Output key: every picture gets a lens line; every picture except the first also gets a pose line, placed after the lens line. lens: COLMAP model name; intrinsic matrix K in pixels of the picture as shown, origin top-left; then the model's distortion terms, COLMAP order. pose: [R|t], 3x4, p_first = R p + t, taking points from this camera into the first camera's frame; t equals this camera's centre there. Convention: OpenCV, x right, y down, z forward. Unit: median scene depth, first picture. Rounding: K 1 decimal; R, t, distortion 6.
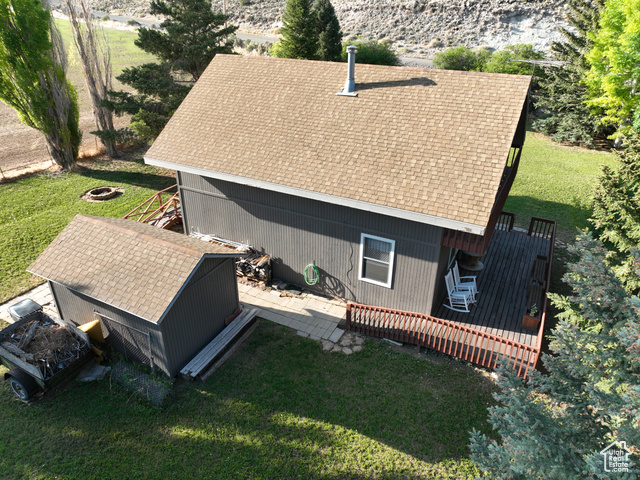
lens RADIAL K [[449.8, 0, 320.0], [0, 449.8, 240.0], [0, 0, 1]] dist [-0.004599, 0.023882]
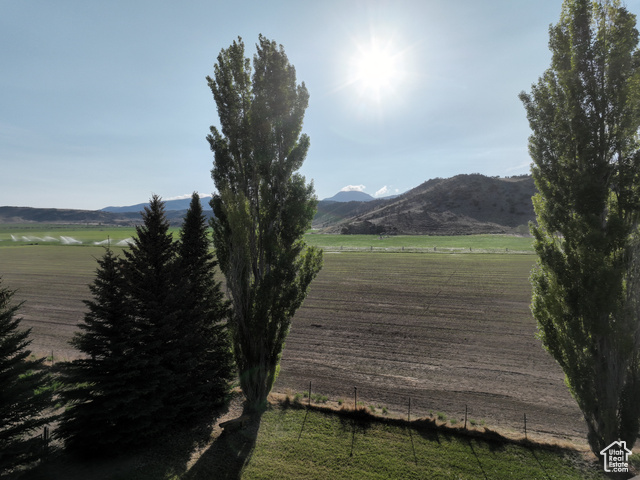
lens RADIAL K [[449.8, 0, 320.0], [0, 449.8, 240.0], [0, 0, 1]] dist [-0.004599, 0.023882]
pose [[0.170811, 0.003844, -0.985296, 0.099809], [-0.462982, 0.883033, -0.076818, -0.337852], [0.869754, 0.469296, 0.152611, 0.544289]]
